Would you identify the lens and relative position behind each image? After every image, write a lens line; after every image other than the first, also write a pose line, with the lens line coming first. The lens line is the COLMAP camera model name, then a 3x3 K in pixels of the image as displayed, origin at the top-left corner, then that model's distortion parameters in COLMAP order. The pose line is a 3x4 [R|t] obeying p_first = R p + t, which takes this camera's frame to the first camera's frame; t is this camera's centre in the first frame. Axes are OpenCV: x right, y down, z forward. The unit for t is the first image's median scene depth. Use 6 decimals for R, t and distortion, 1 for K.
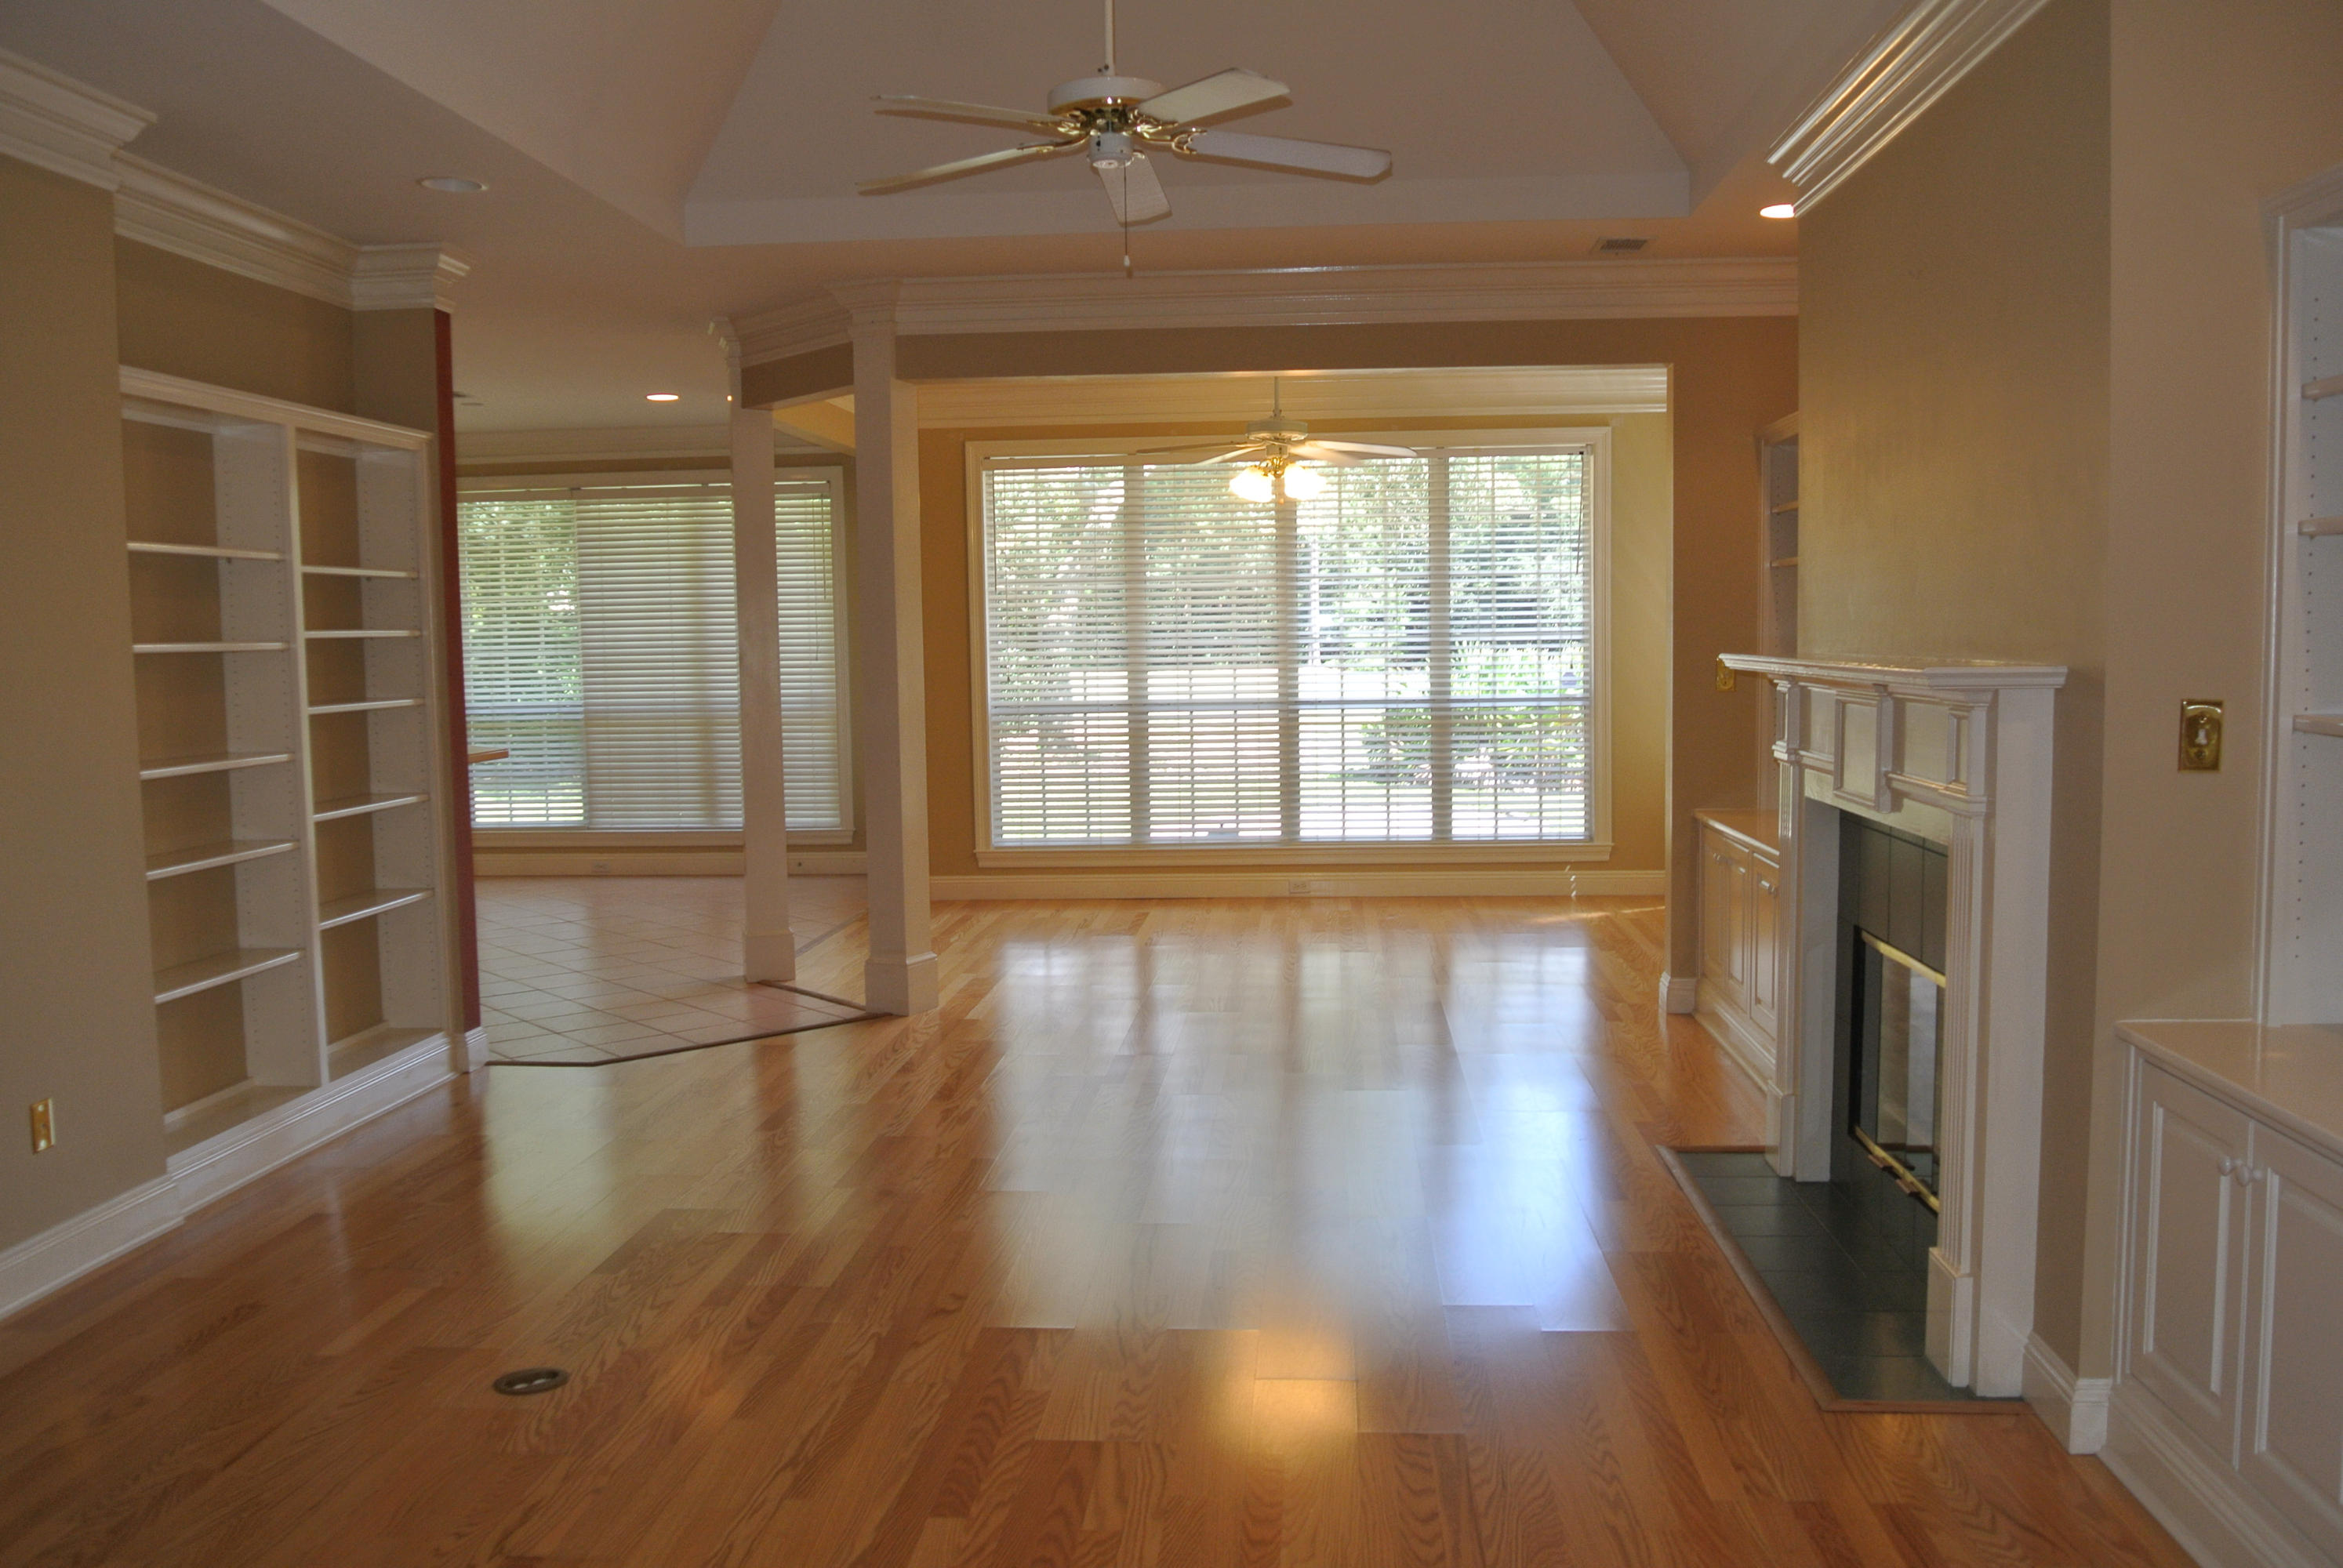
lens RADIAL K [[1931.1, 0, 1173.1], [0, 1931.1, 782.8], [0, 0, 1]] dist [-0.044679, -0.007493]
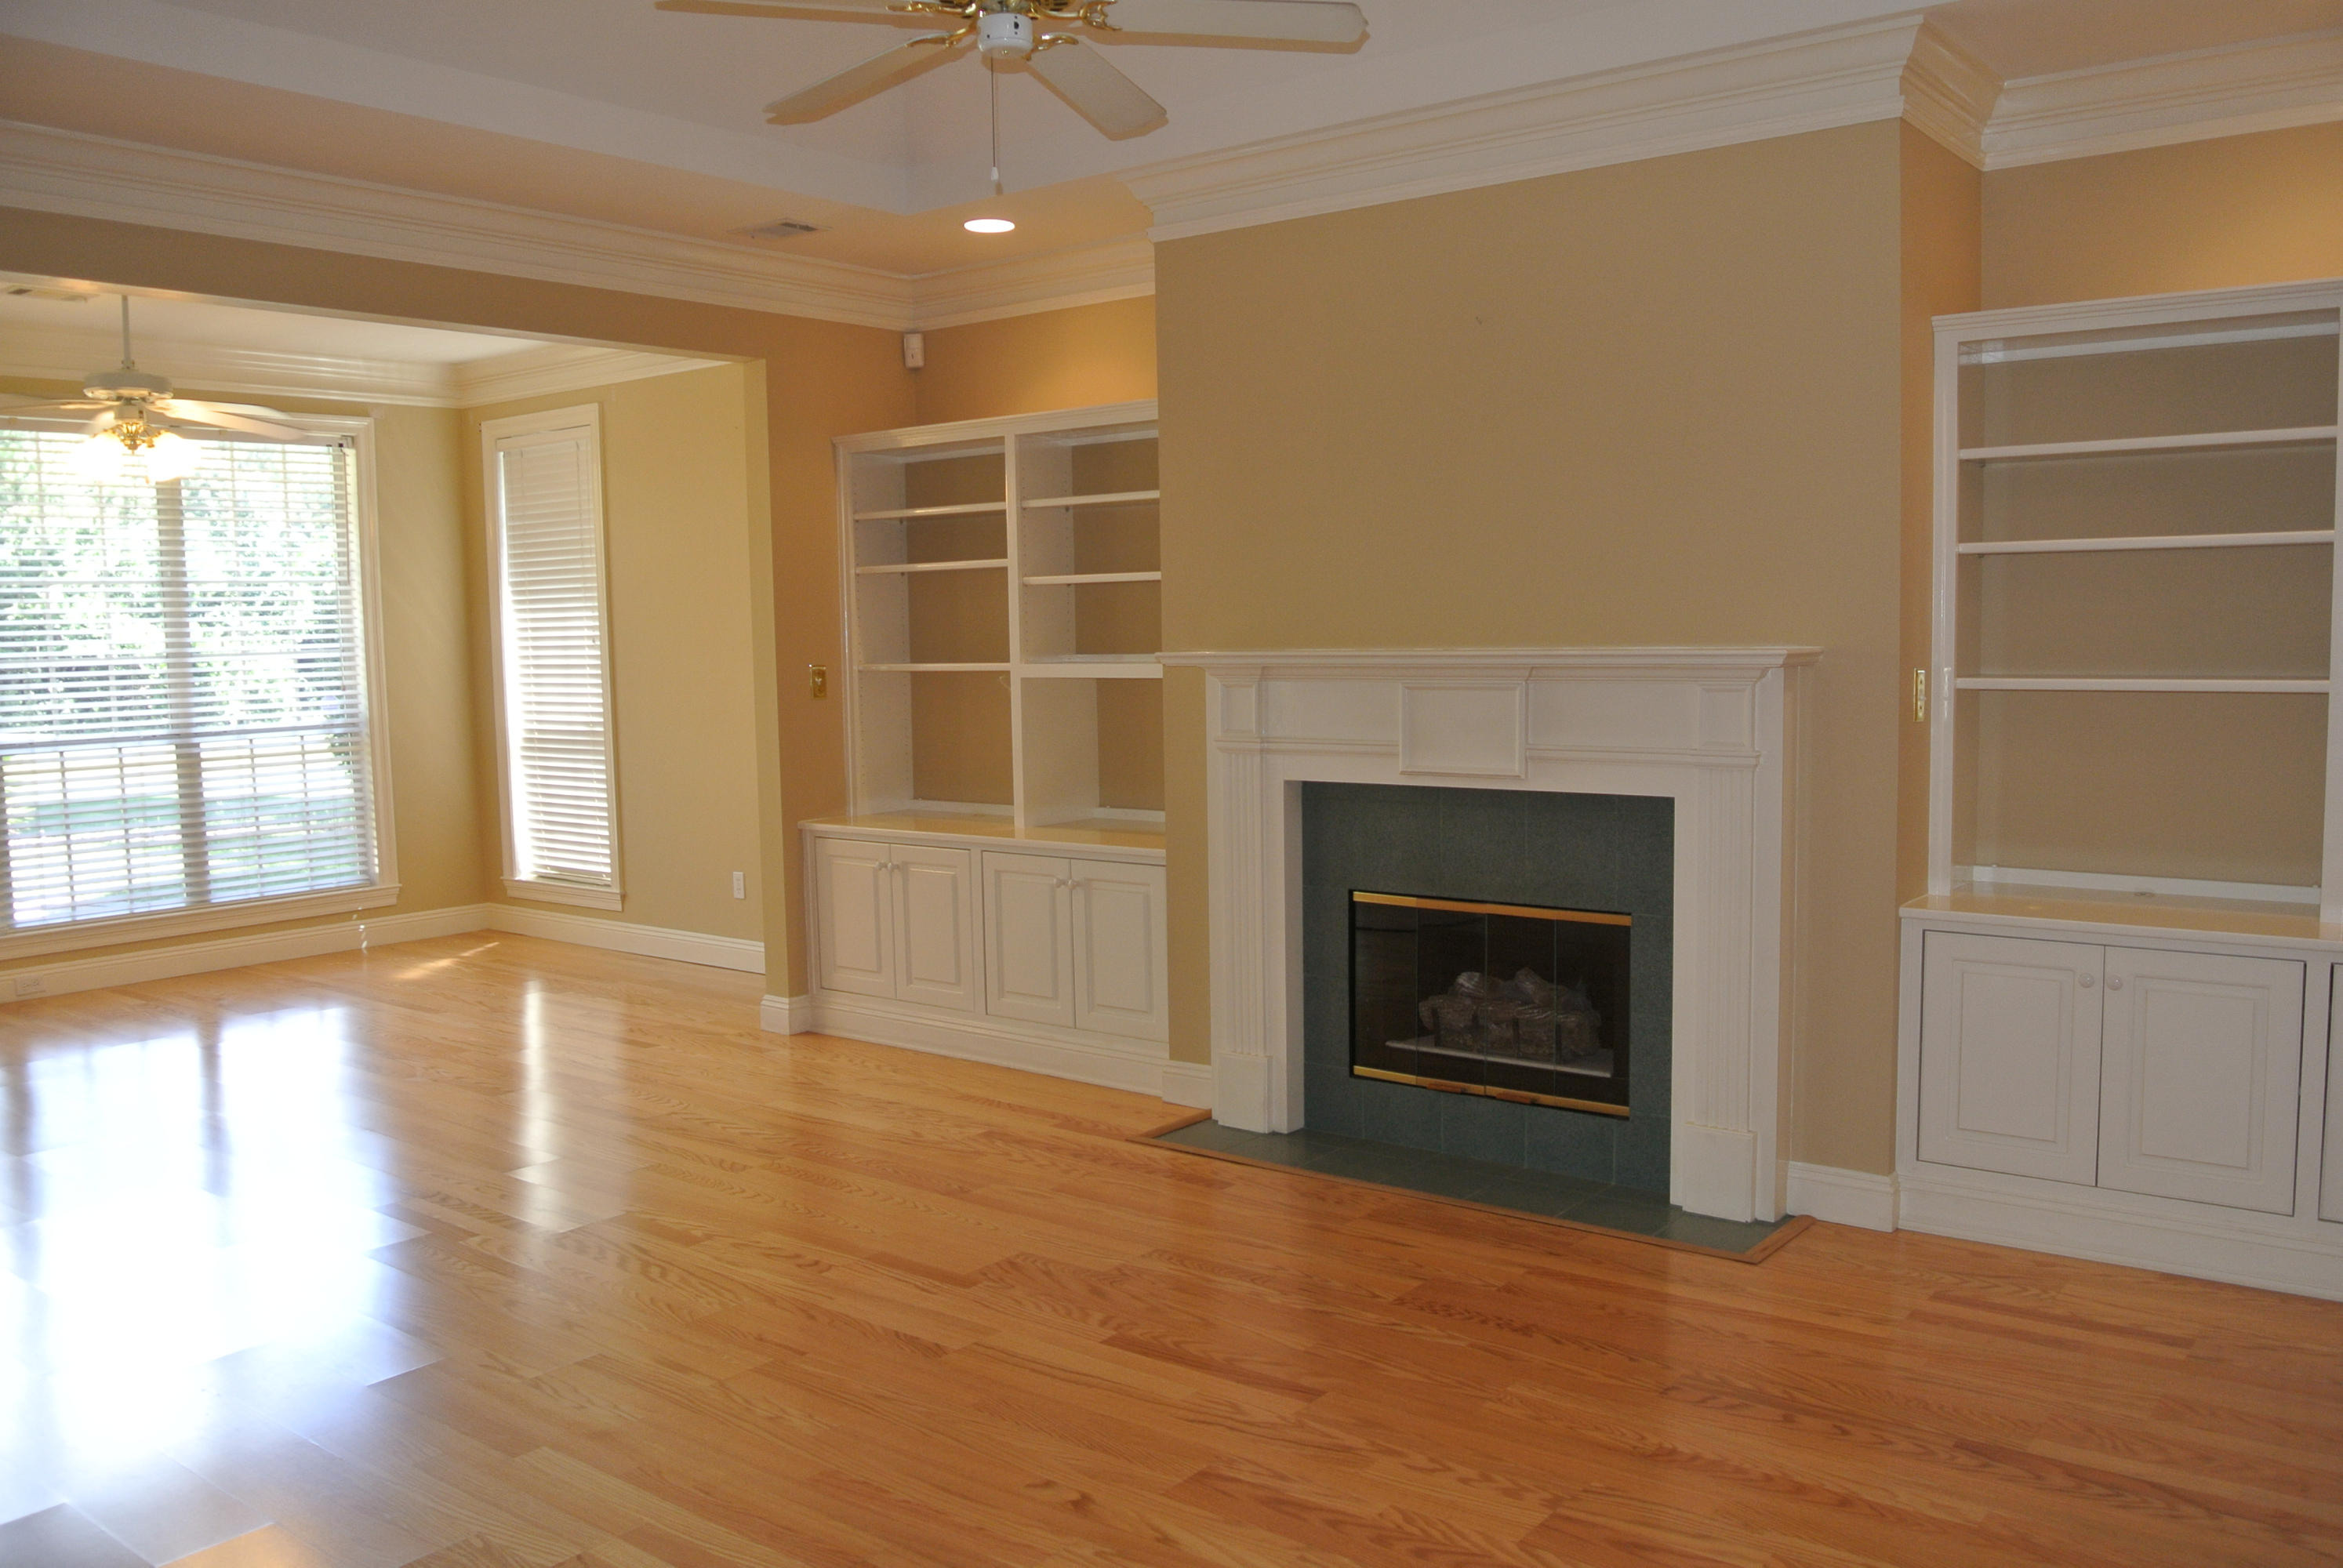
lens RADIAL K [[1876.9, 0, 1172.6], [0, 1876.9, 790.5], [0, 0, 1]] dist [-0.065009, -0.004352]
pose [[0.556119, -0.070146, 0.828137, -0.474592], [0.076295, 0.996533, 0.033176, -0.022106], [-0.827593, 0.044733, 0.559543, 0.365865]]
